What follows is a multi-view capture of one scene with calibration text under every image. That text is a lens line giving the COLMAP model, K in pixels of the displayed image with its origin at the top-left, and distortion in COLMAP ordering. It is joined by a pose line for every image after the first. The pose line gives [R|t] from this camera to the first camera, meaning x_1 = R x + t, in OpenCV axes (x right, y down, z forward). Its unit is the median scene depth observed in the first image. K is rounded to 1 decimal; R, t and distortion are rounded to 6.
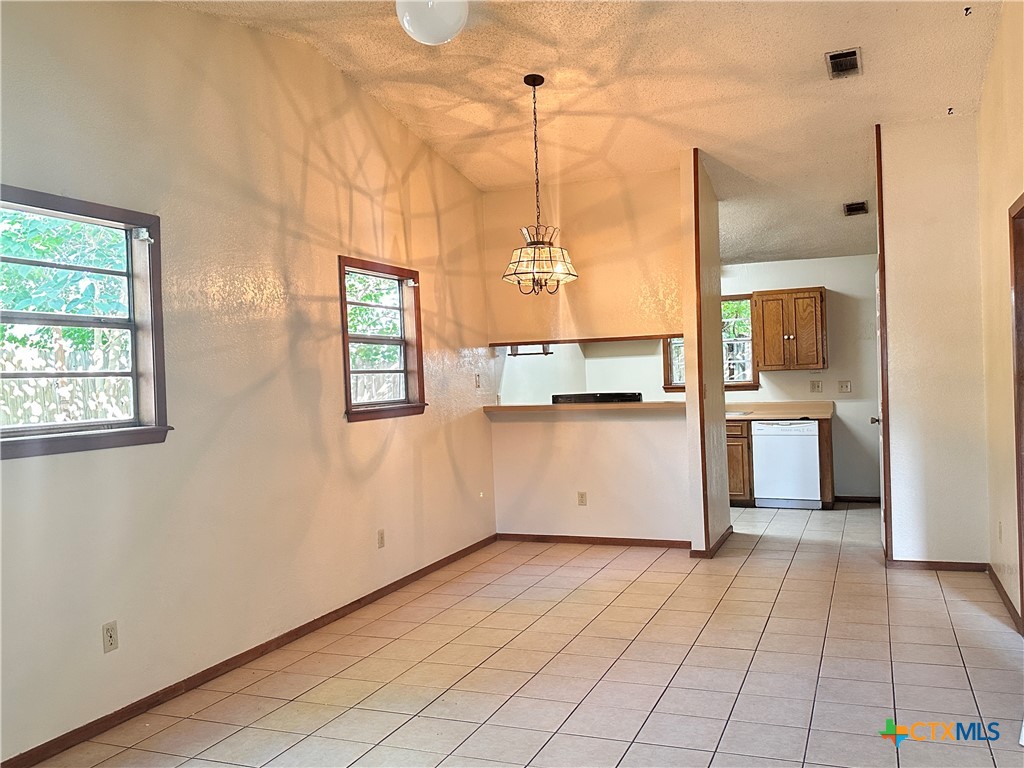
lens RADIAL K [[875.1, 0, 511.2], [0, 875.1, 373.6], [0, 0, 1]] dist [0.097681, -0.113154]
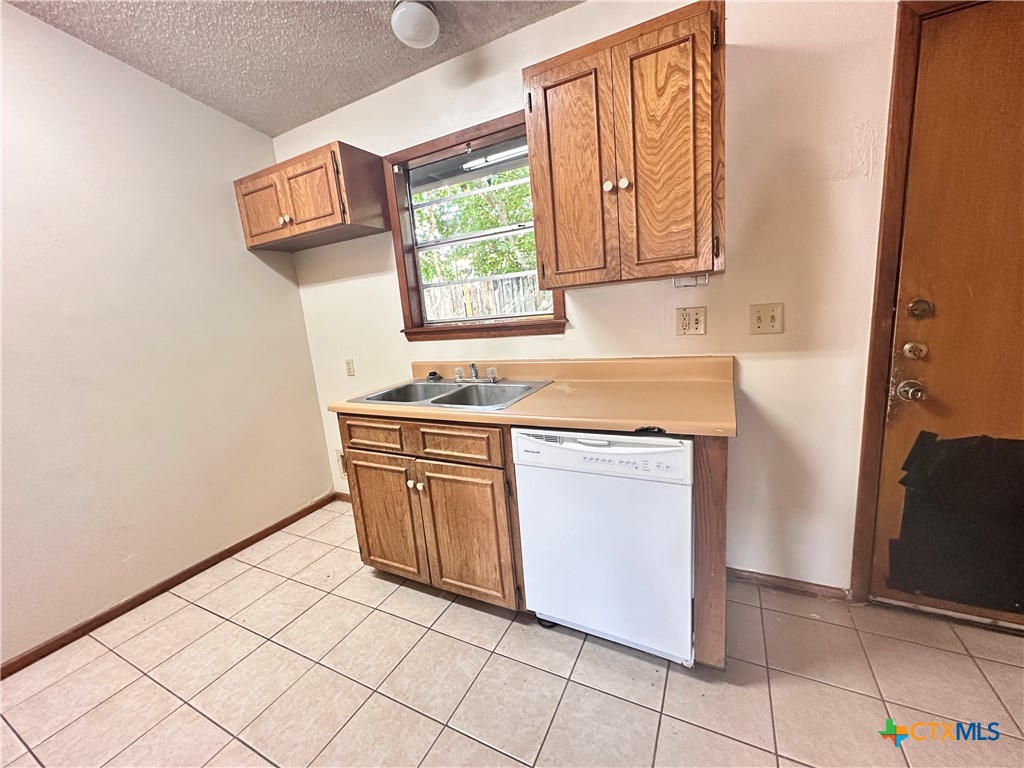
lens RADIAL K [[415.1, 0, 511.2], [0, 415.1, 385.2], [0, 0, 1]] dist [-0.004632, 0.000919]
pose [[0.993785, -0.036634, -0.105114, 0.374407], [0.056329, 0.979968, 0.191022, 0.003800], [0.096010, -0.195756, 0.975941, 1.066912]]
